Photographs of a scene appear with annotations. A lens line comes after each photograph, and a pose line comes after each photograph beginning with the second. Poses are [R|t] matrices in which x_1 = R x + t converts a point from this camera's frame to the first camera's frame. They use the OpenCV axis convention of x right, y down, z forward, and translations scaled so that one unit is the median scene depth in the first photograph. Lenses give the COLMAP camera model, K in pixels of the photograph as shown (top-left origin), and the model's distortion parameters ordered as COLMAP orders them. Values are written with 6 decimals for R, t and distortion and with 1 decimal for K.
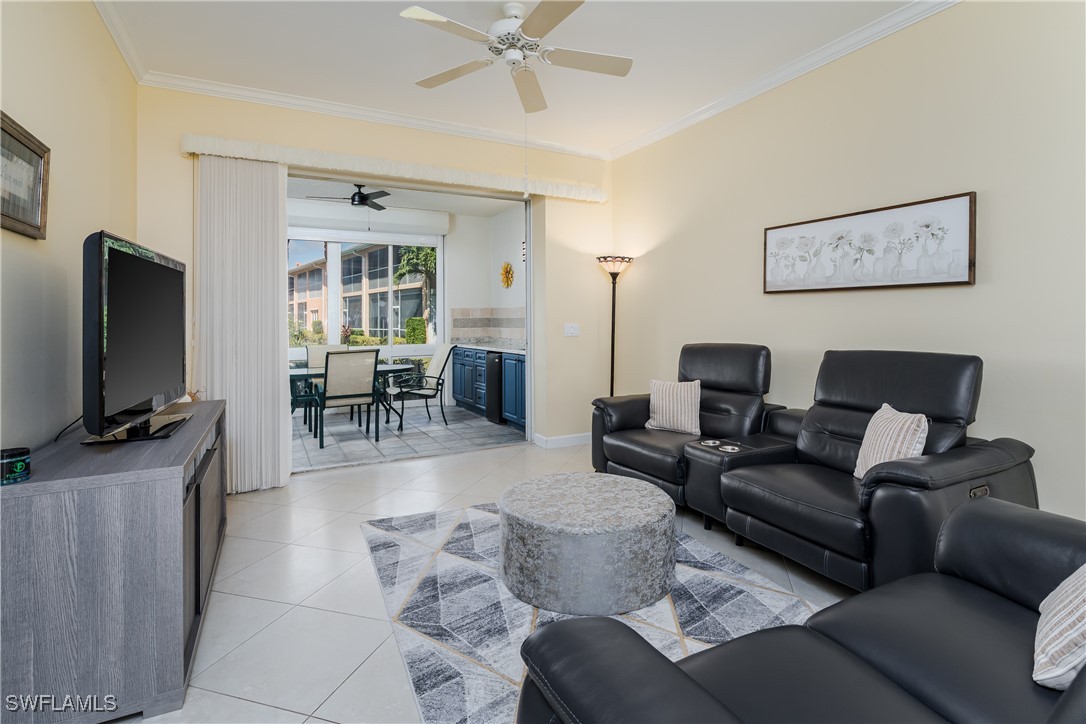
lens RADIAL K [[526.8, 0, 557.4], [0, 526.8, 309.5], [0, 0, 1]] dist [-0.000622, -0.003492]
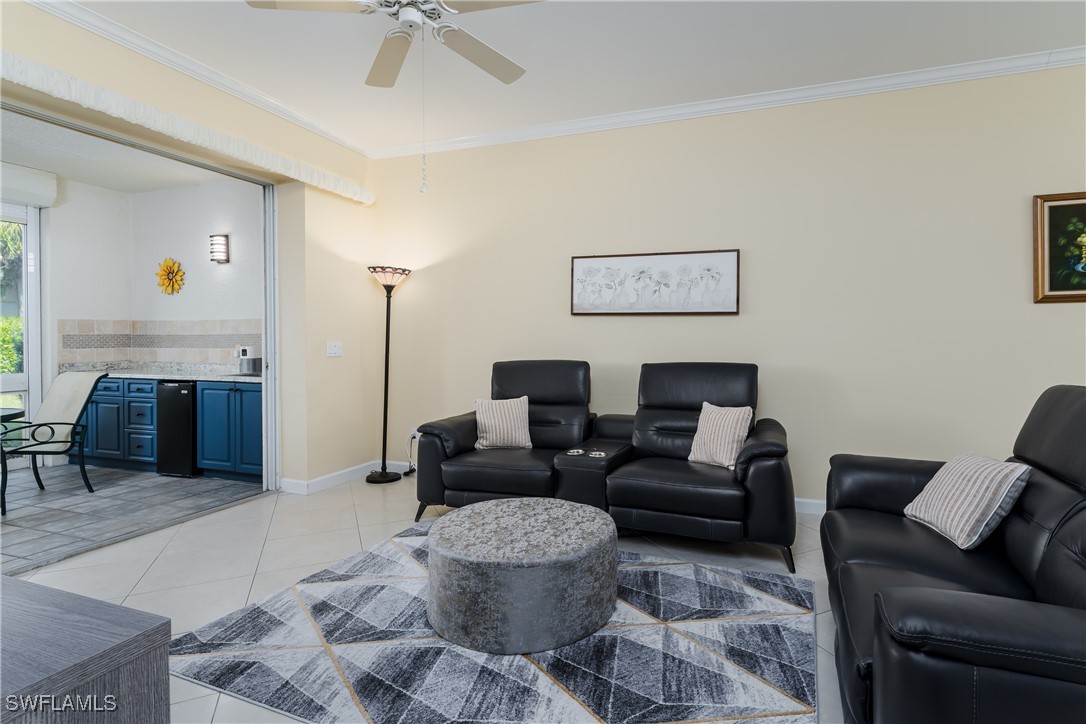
lens RADIAL K [[526.8, 0, 555.2], [0, 526.8, 335.9], [0, 0, 1]] dist [-0.000622, -0.003492]
pose [[0.746183, 0.008348, 0.665689, -0.377730], [-0.017442, 0.999823, 0.007014, 0.007089], [-0.665513, -0.016845, 0.746196, 0.186732]]
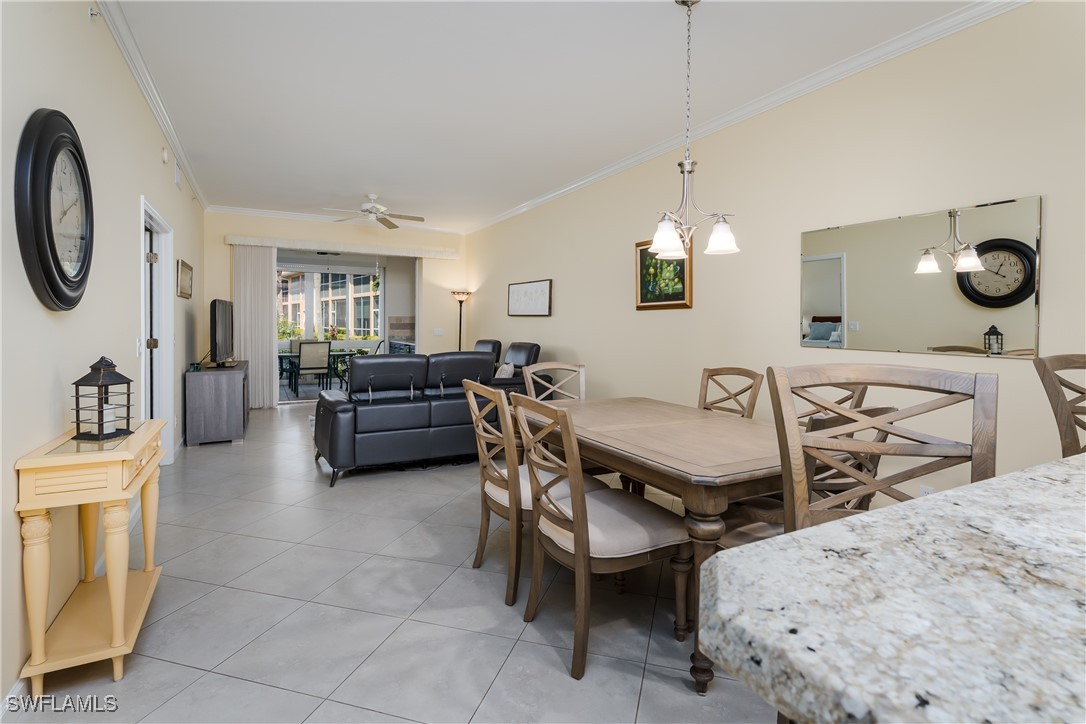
lens RADIAL K [[526.8, 0, 551.0], [0, 526.8, 315.6], [0, 0, 1]] dist [-0.000622, -0.003492]
pose [[0.999883, 0.014729, -0.004229, 0.571091], [-0.014696, 0.999862, 0.007726, -0.049912], [0.004342, -0.007663, 0.999961, -1.059139]]
